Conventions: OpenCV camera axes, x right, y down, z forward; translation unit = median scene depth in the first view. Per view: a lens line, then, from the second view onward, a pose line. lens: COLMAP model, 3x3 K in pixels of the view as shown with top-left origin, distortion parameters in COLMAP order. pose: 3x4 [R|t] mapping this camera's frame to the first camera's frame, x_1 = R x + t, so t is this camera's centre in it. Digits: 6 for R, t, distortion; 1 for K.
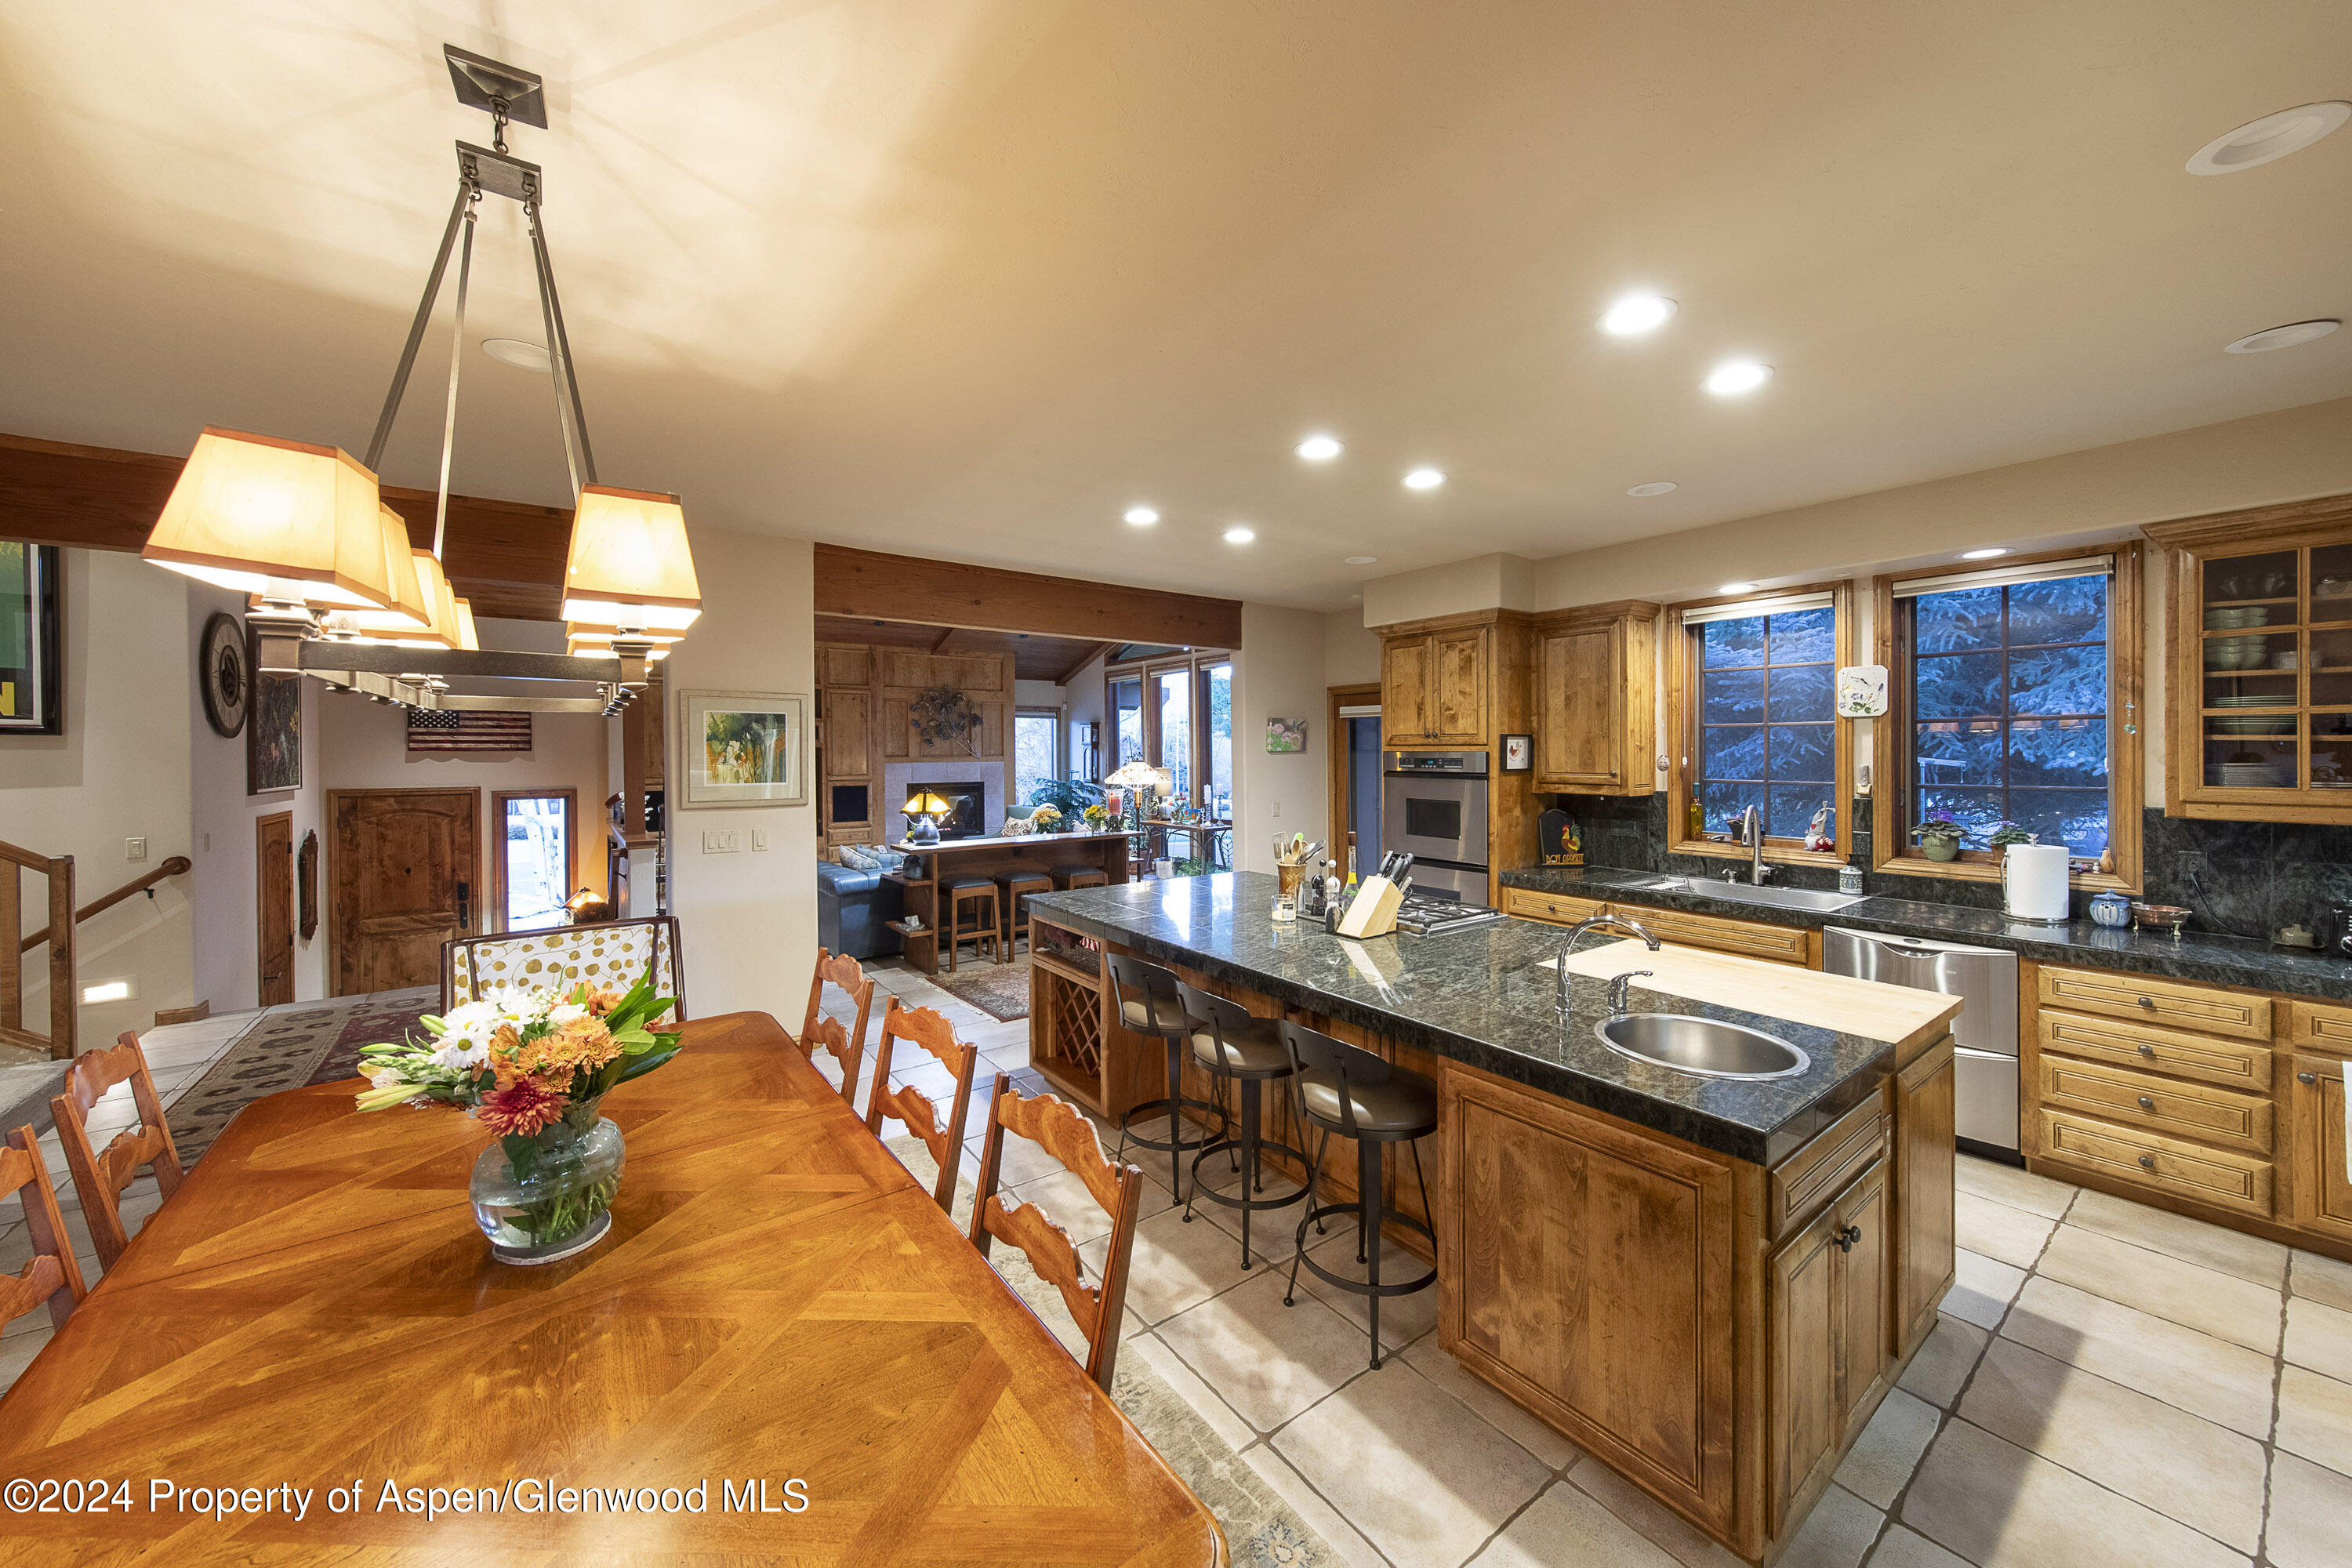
lens RADIAL K [[855.9, 0, 1179.4], [0, 855.9, 753.4], [0, 0, 1]] dist [-0.000196, -0.000029]
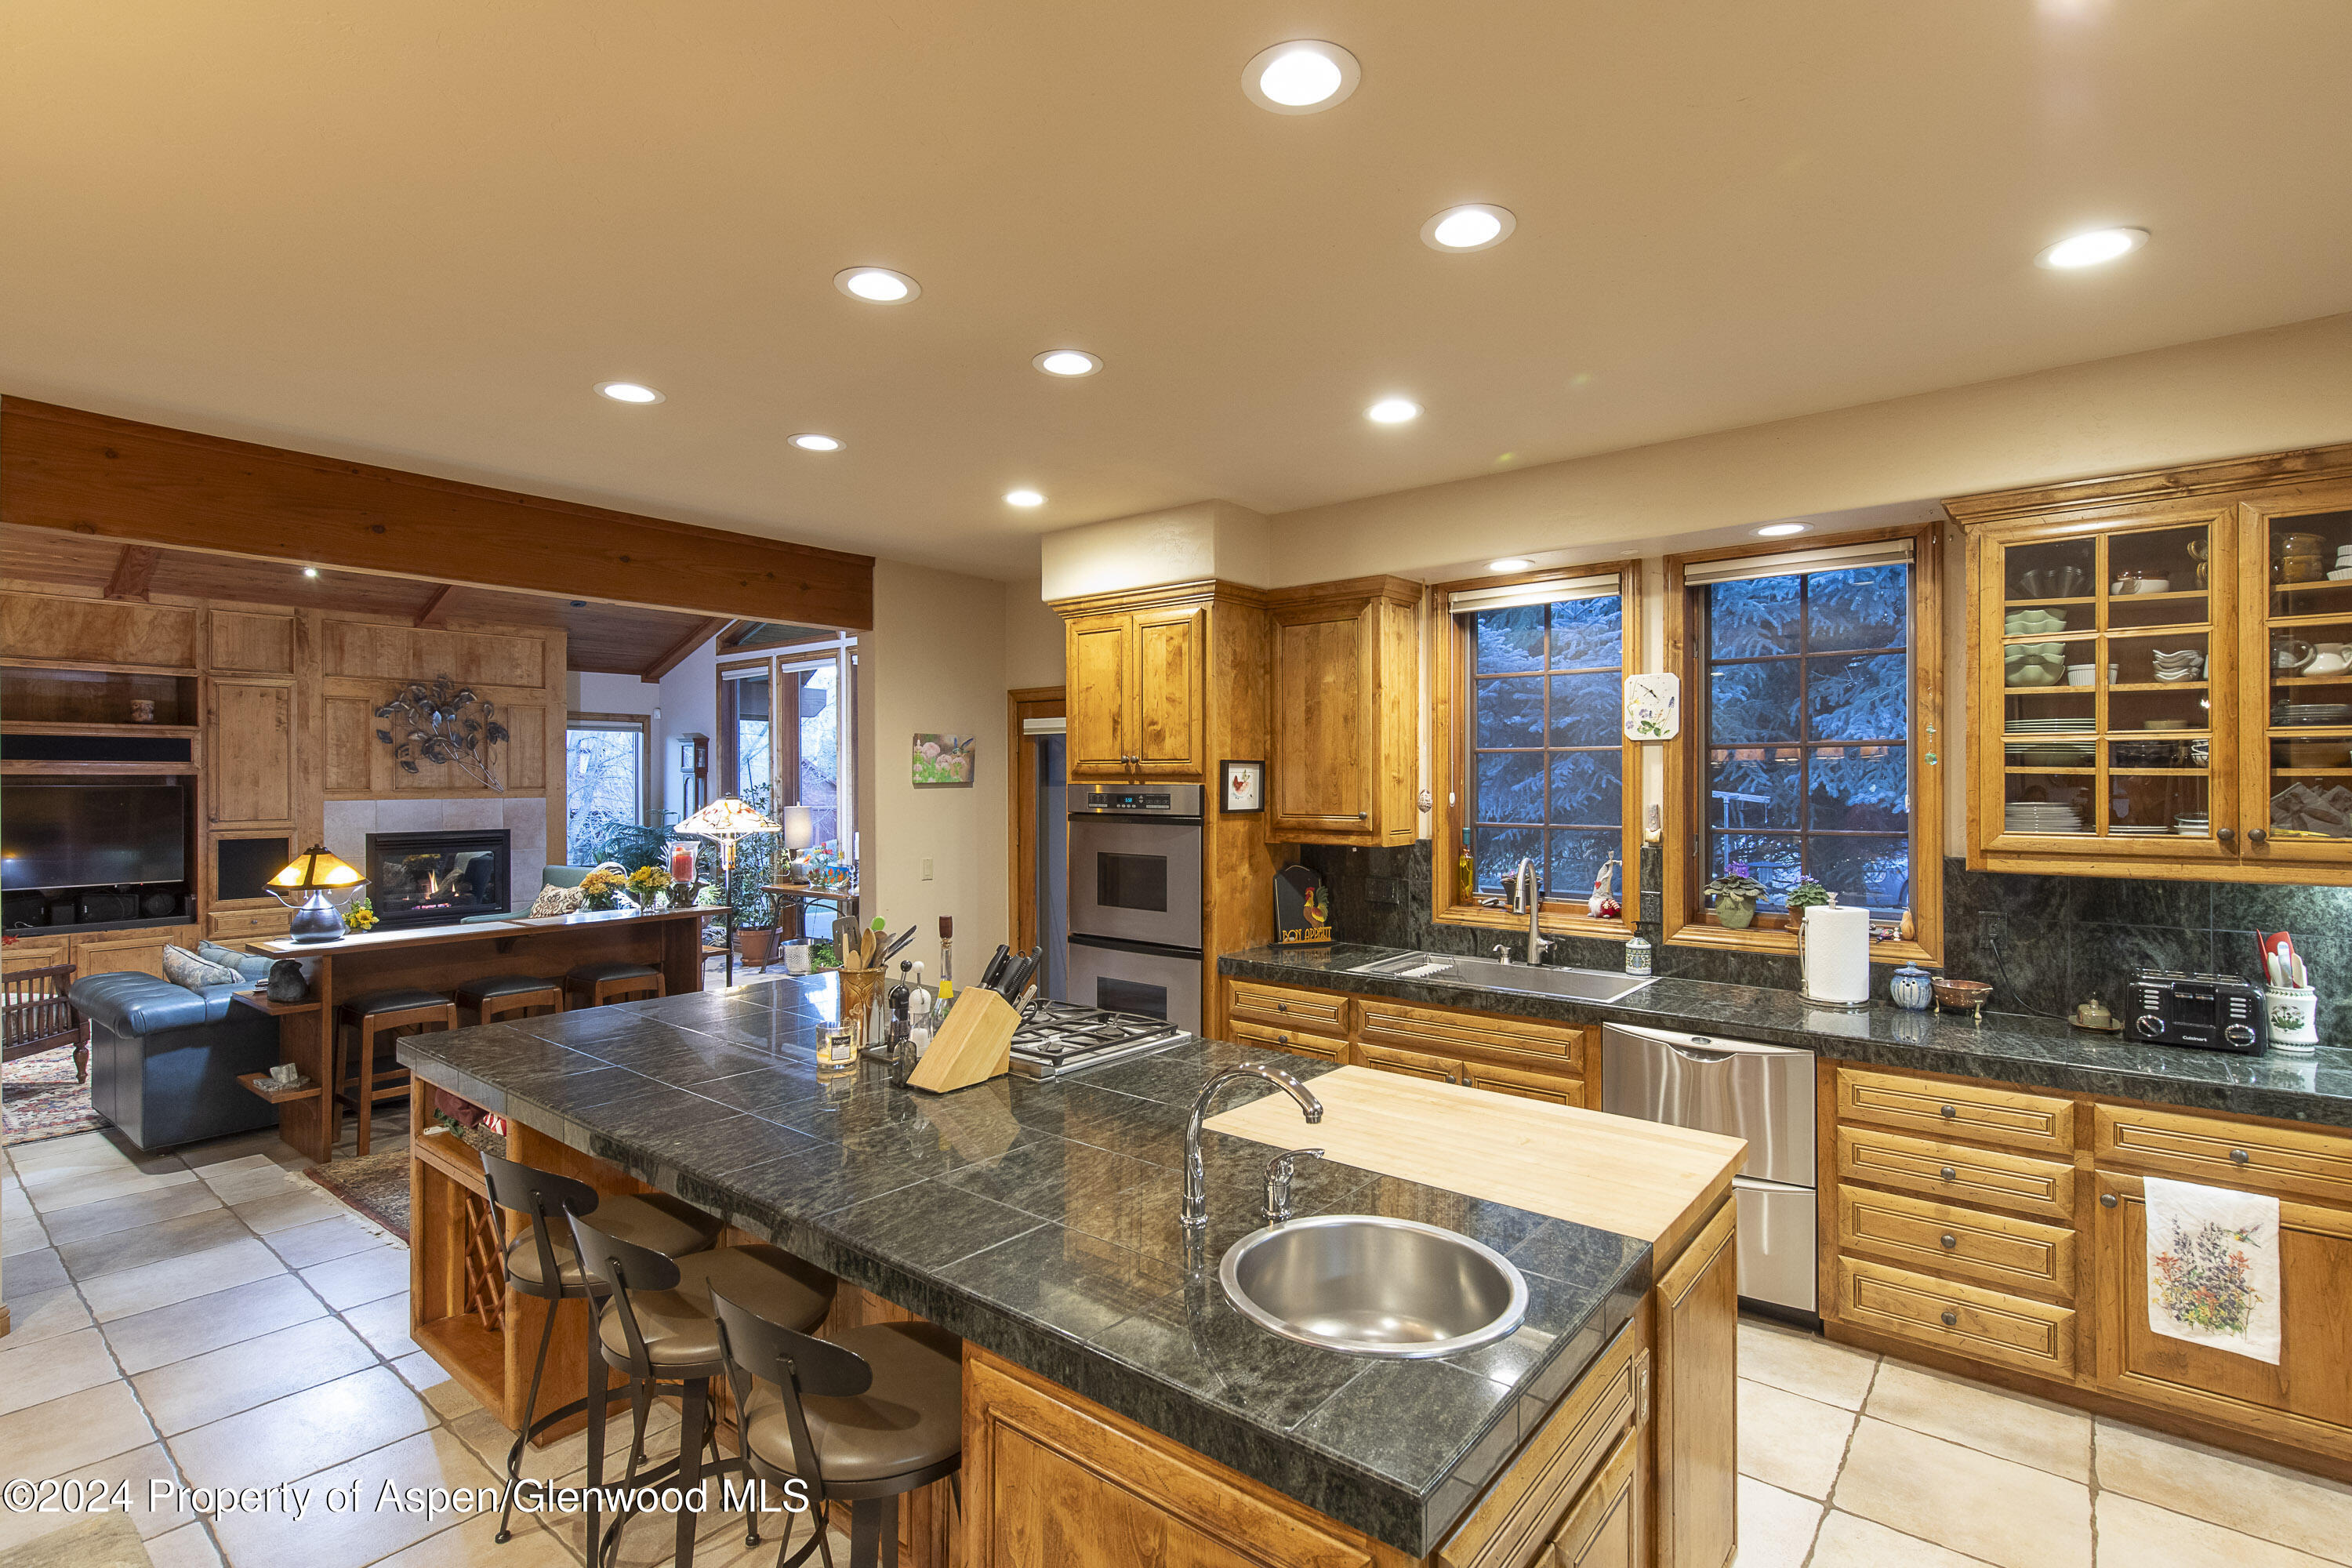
lens RADIAL K [[1108.3, 0, 1232.5], [0, 1108.3, 780.3], [0, 0, 1]] dist [-0.000314, 0.000132]
pose [[0.960459, 0.001507, 0.278419, 0.146628], [-0.000763, 0.999996, -0.002780, -0.003620], [-0.278422, 0.002457, 0.960456, 0.139686]]
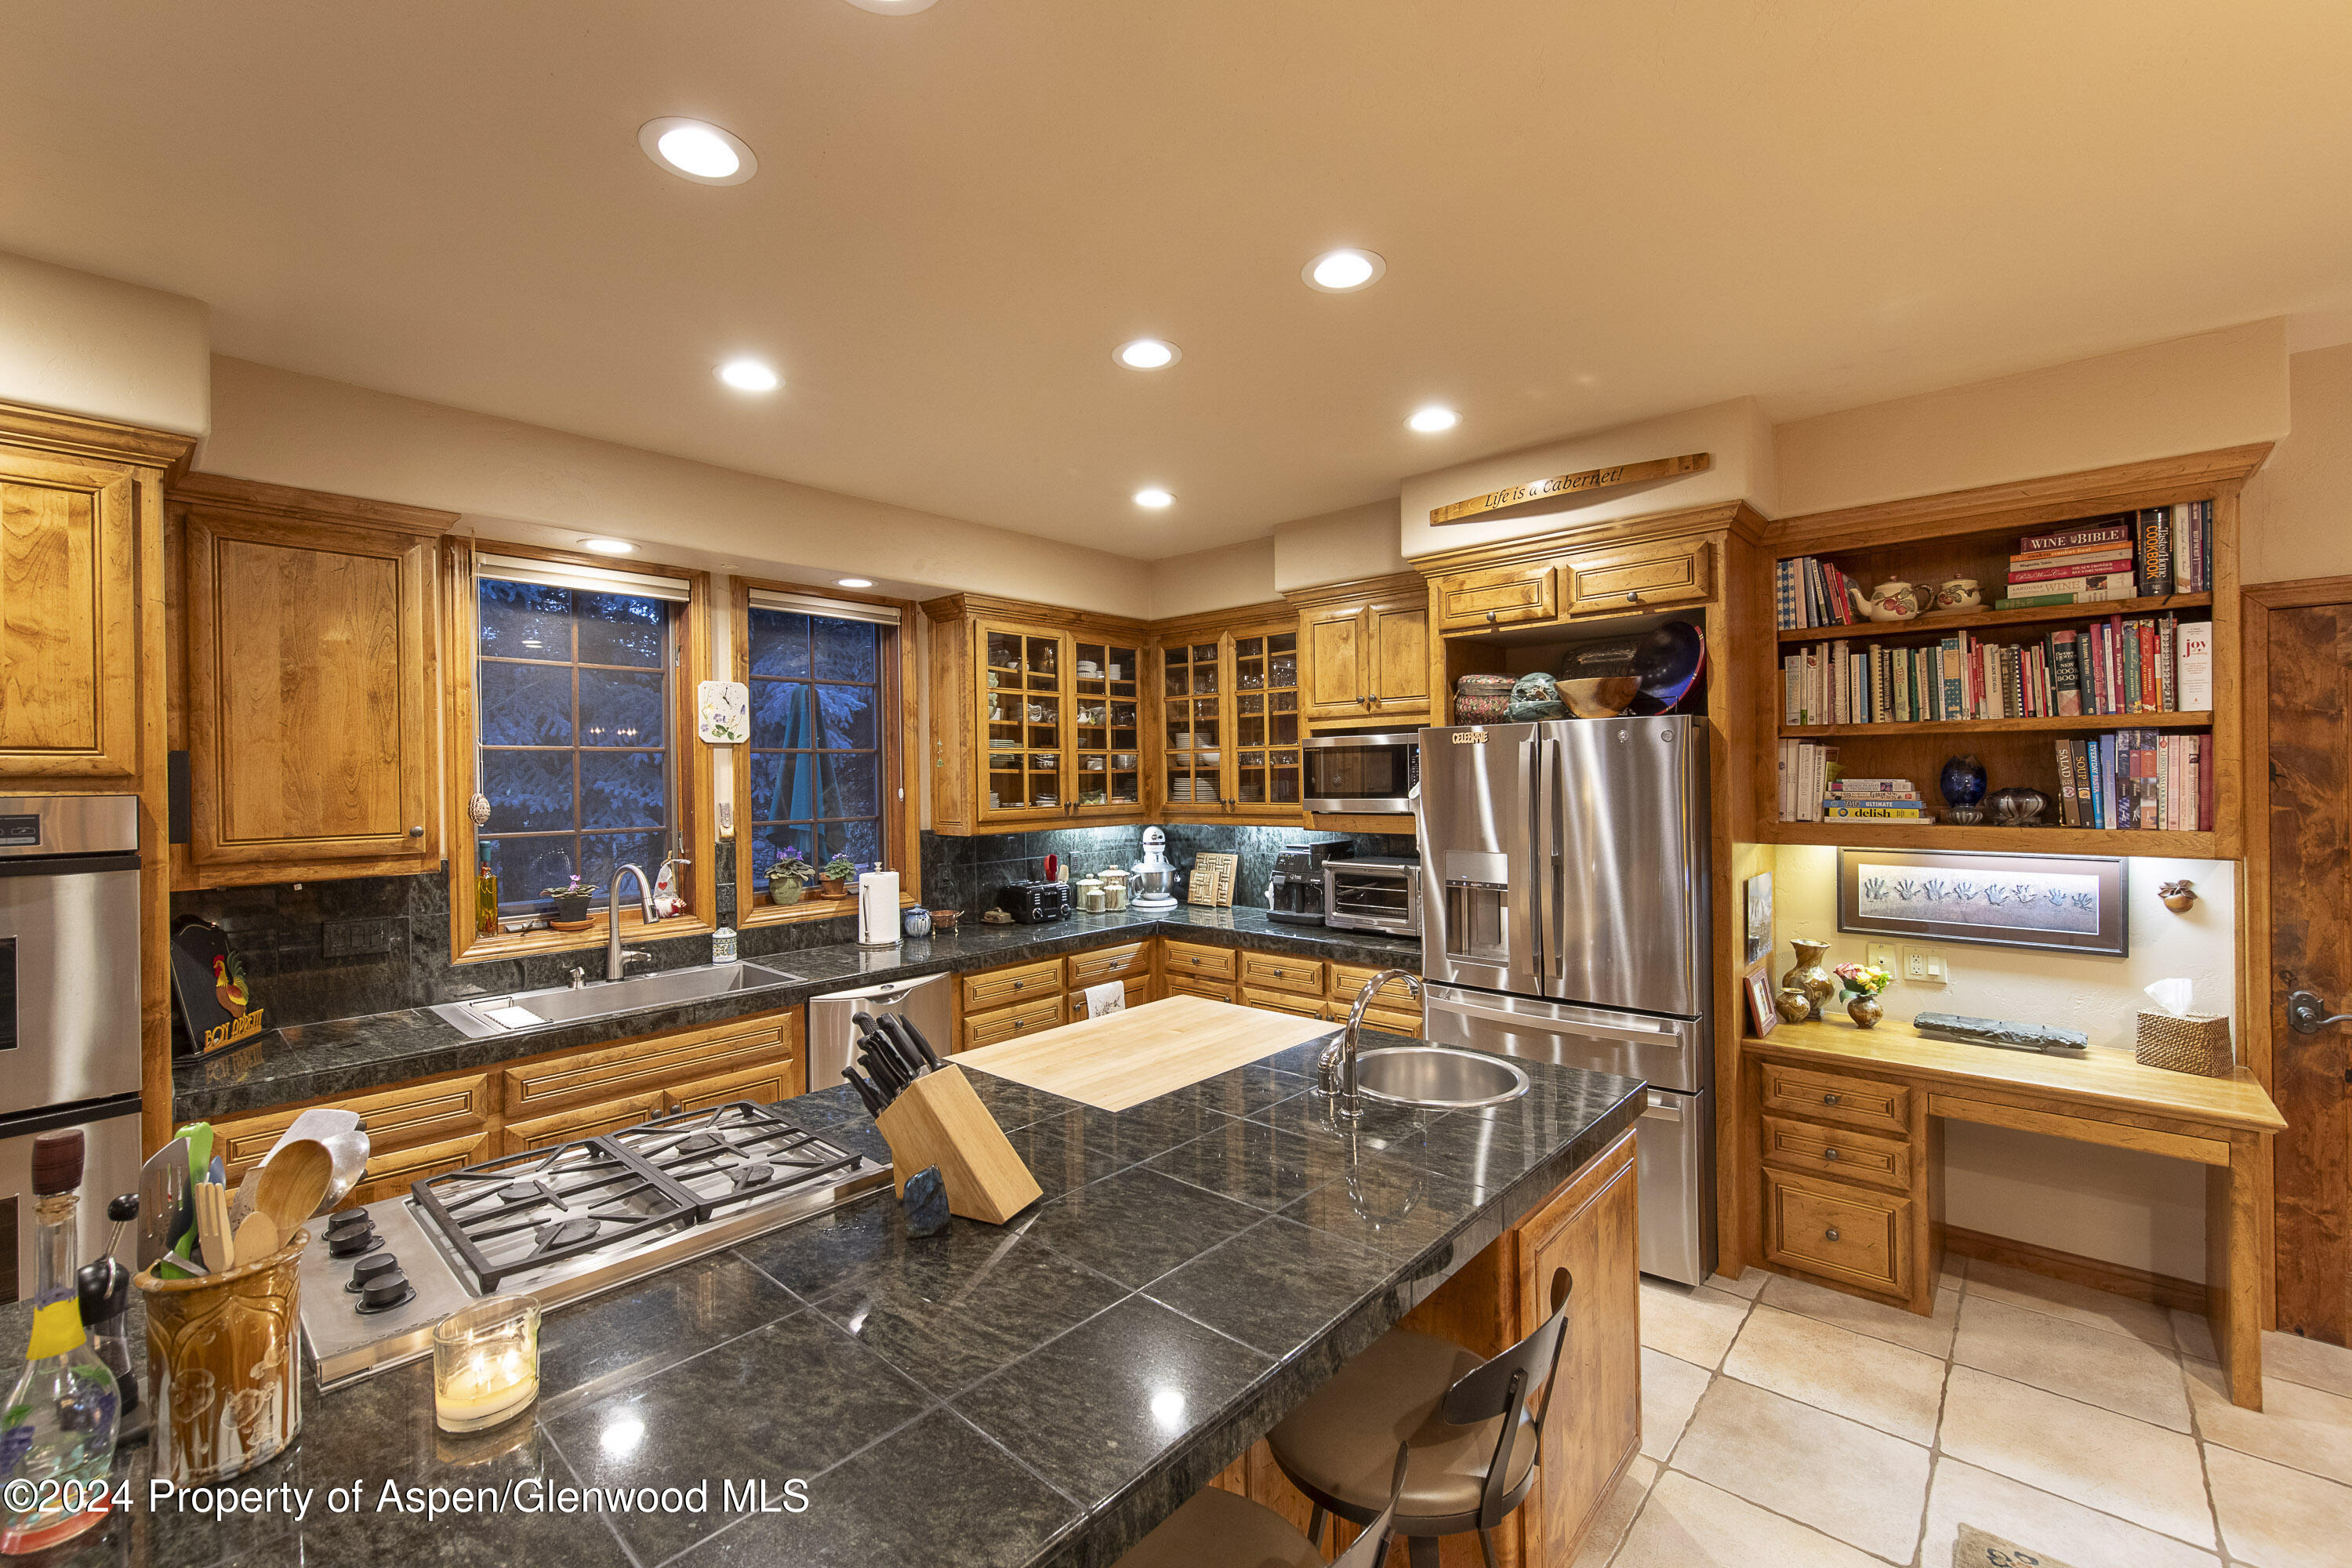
lens RADIAL K [[964.1, 0, 1153.7], [0, 964.1, 776.5], [0, 0, 1]] dist [-0.001427, -0.000226]
pose [[-0.201175, 0.005205, 0.979542, -0.167051], [0.016835, 0.999857, -0.001855, -0.002006], [-0.979411, 0.016117, -0.201233, 0.690834]]
